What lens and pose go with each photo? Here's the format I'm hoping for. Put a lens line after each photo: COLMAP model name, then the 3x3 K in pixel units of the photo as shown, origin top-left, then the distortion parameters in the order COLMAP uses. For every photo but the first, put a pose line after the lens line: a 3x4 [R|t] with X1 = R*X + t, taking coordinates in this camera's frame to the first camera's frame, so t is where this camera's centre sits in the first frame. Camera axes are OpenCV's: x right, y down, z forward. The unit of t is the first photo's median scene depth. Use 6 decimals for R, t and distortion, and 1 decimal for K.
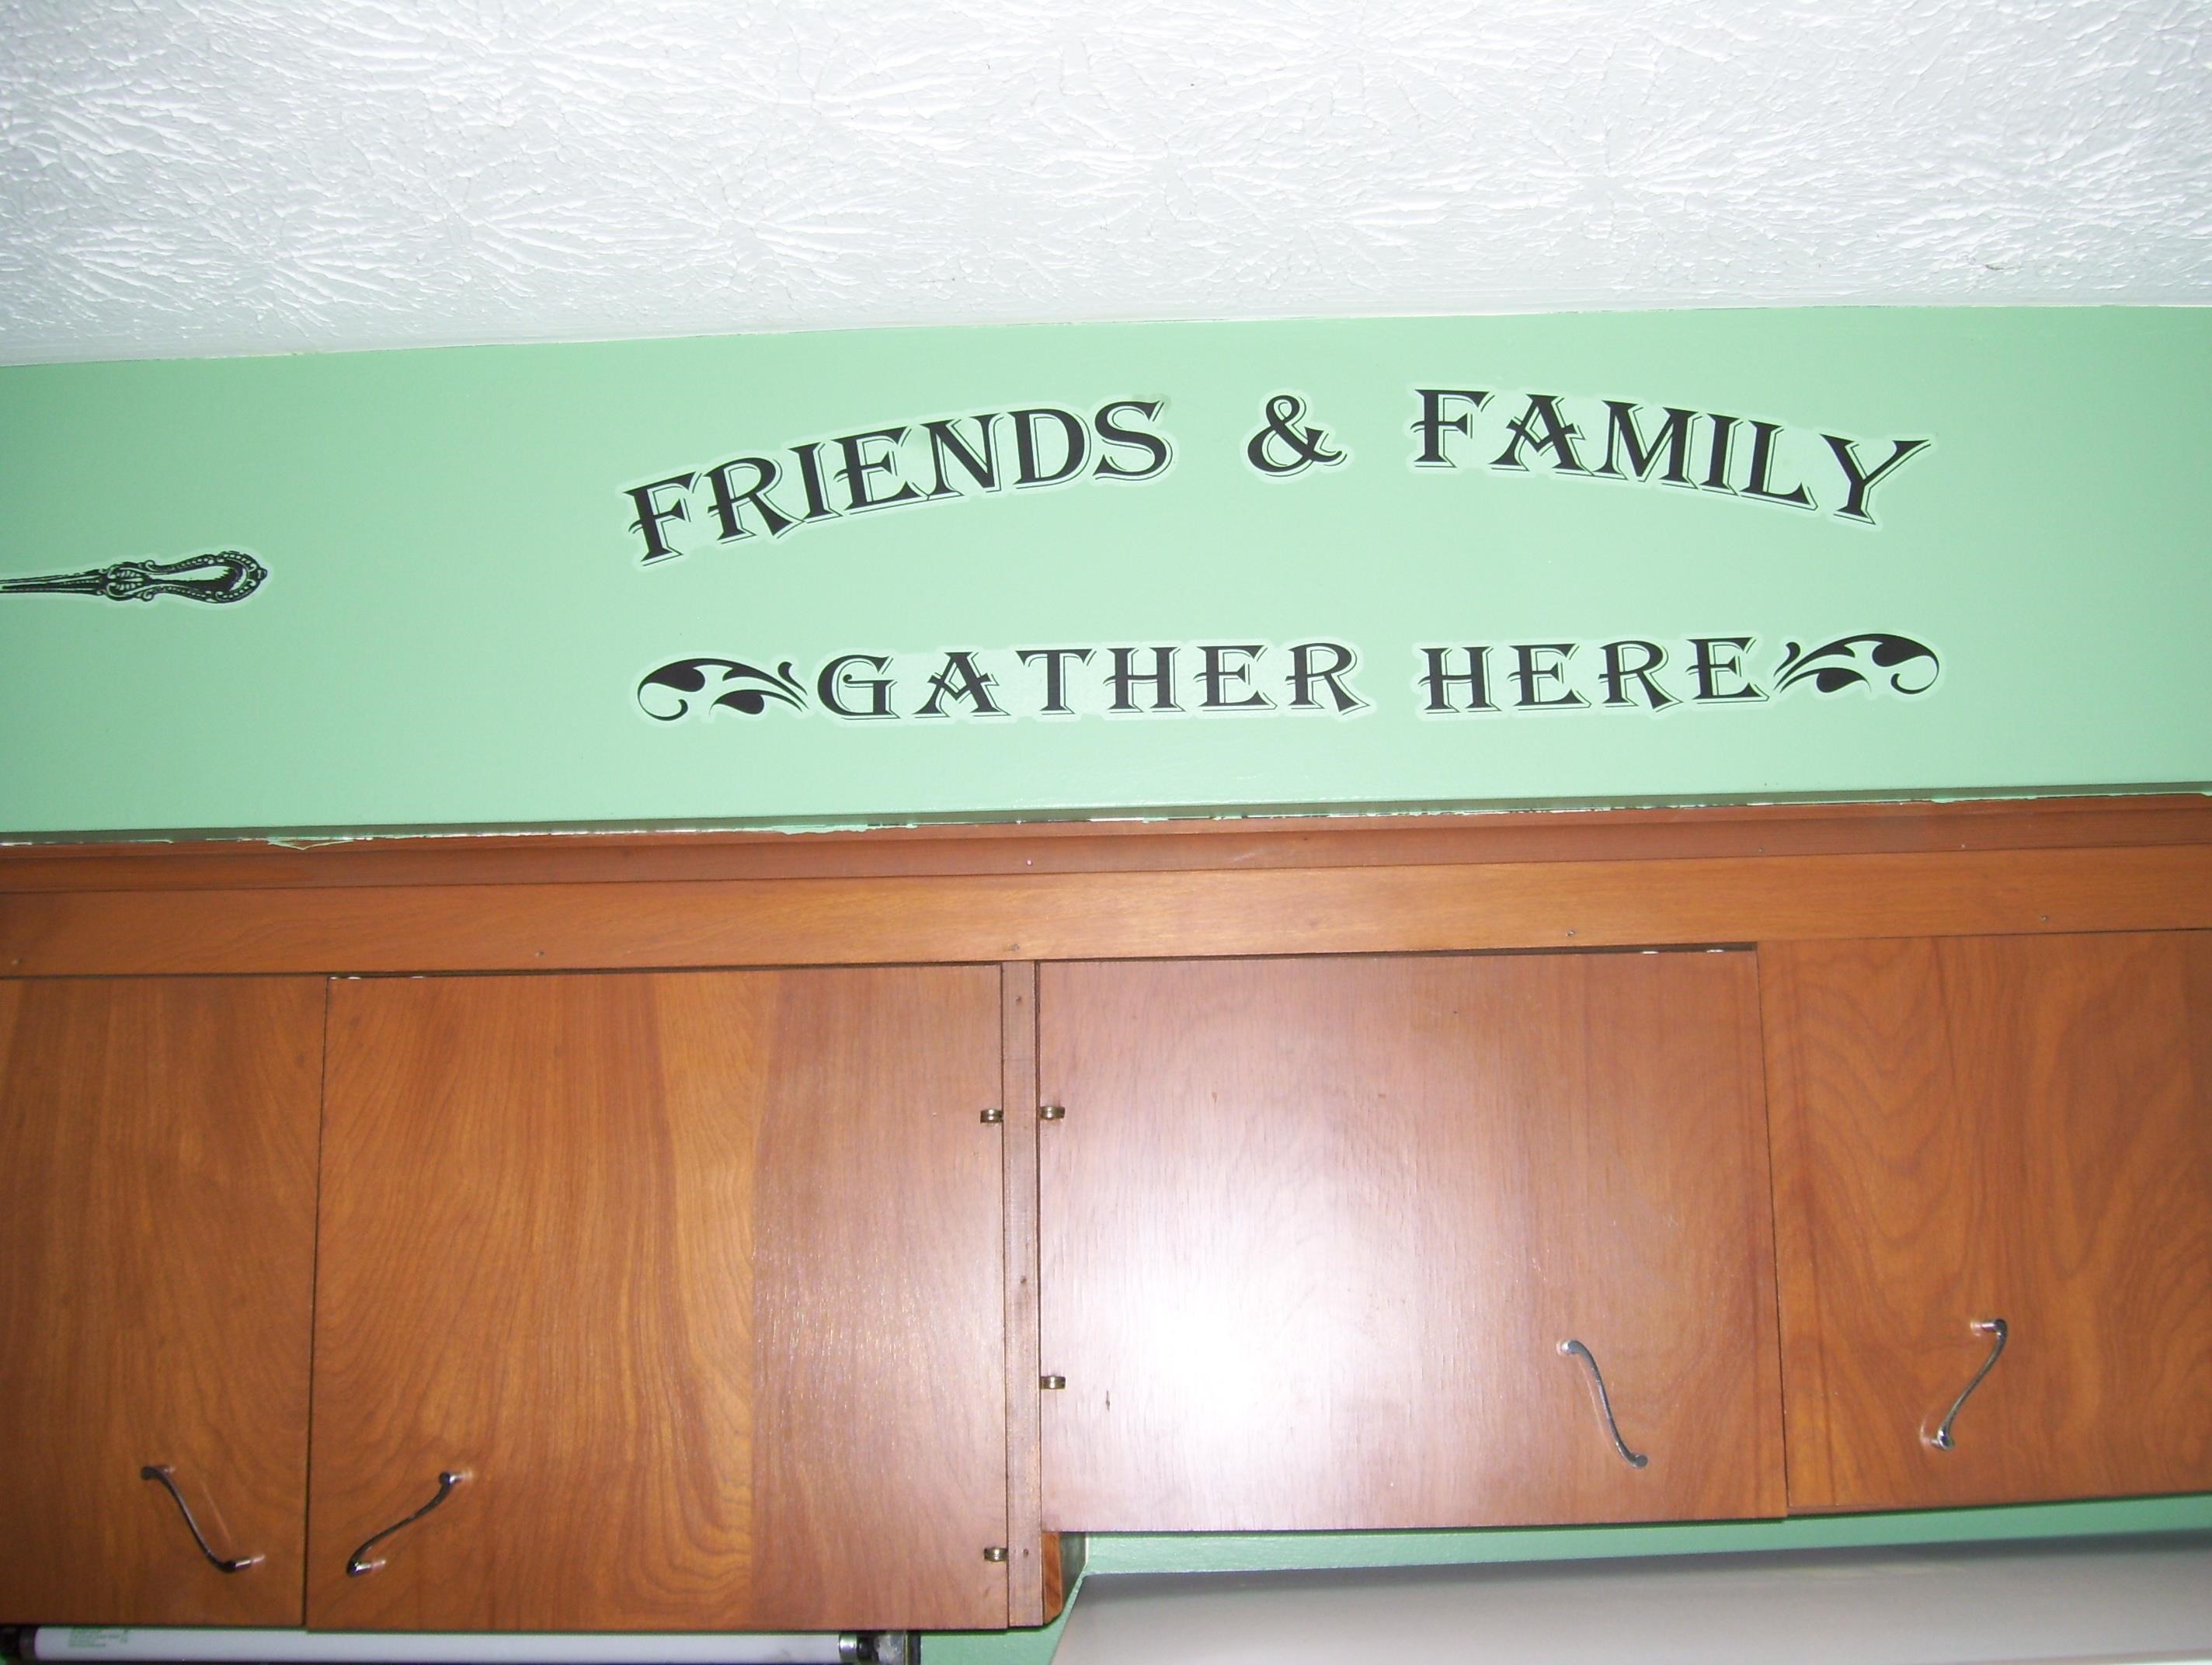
lens RADIAL K [[2444.7, 0, 1113.6], [0, 2444.7, 820.0], [0, 0, 1]] dist [-0.155756, 0.000000]
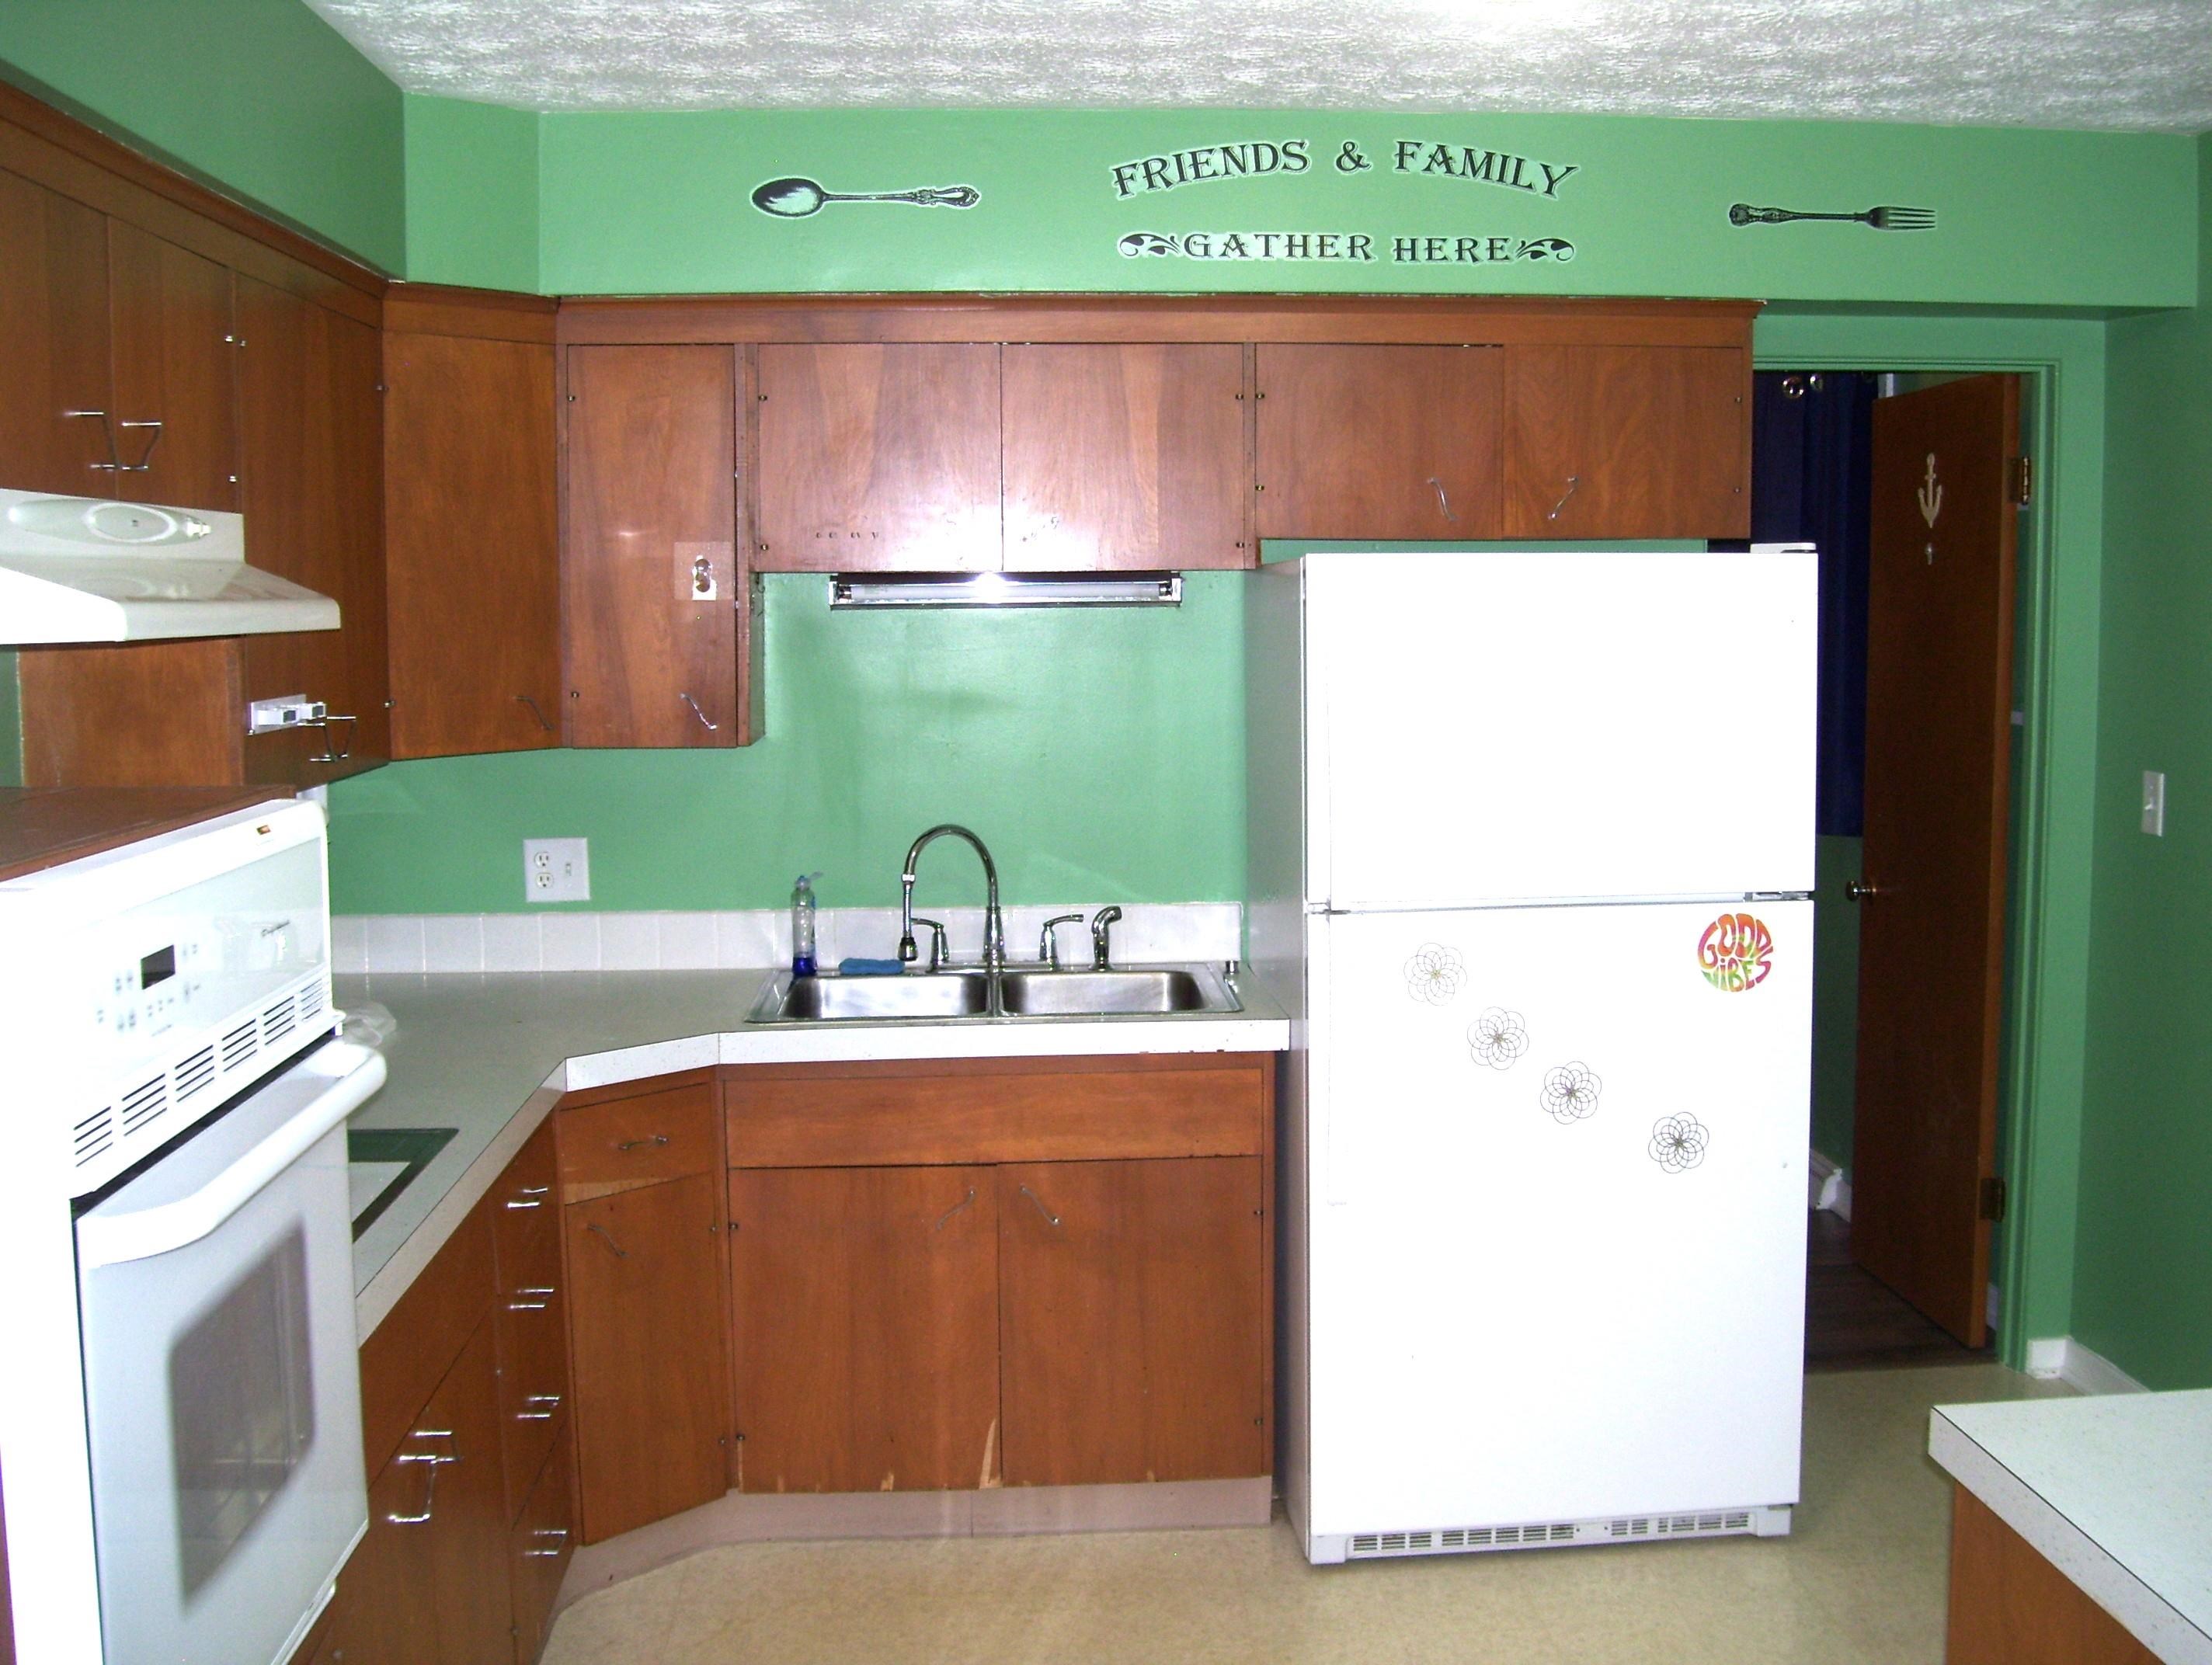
lens RADIAL K [[2444.7, 0, 1100.5], [0, 2444.7, 832.5], [0, 0, 1]] dist [-0.155756, 0.000000]
pose [[0.996356, 0.003410, 0.085225, -0.450202], [-0.029894, 0.949779, 0.311491, -0.276758], [-0.079883, -0.312904, 0.946419, -1.848053]]
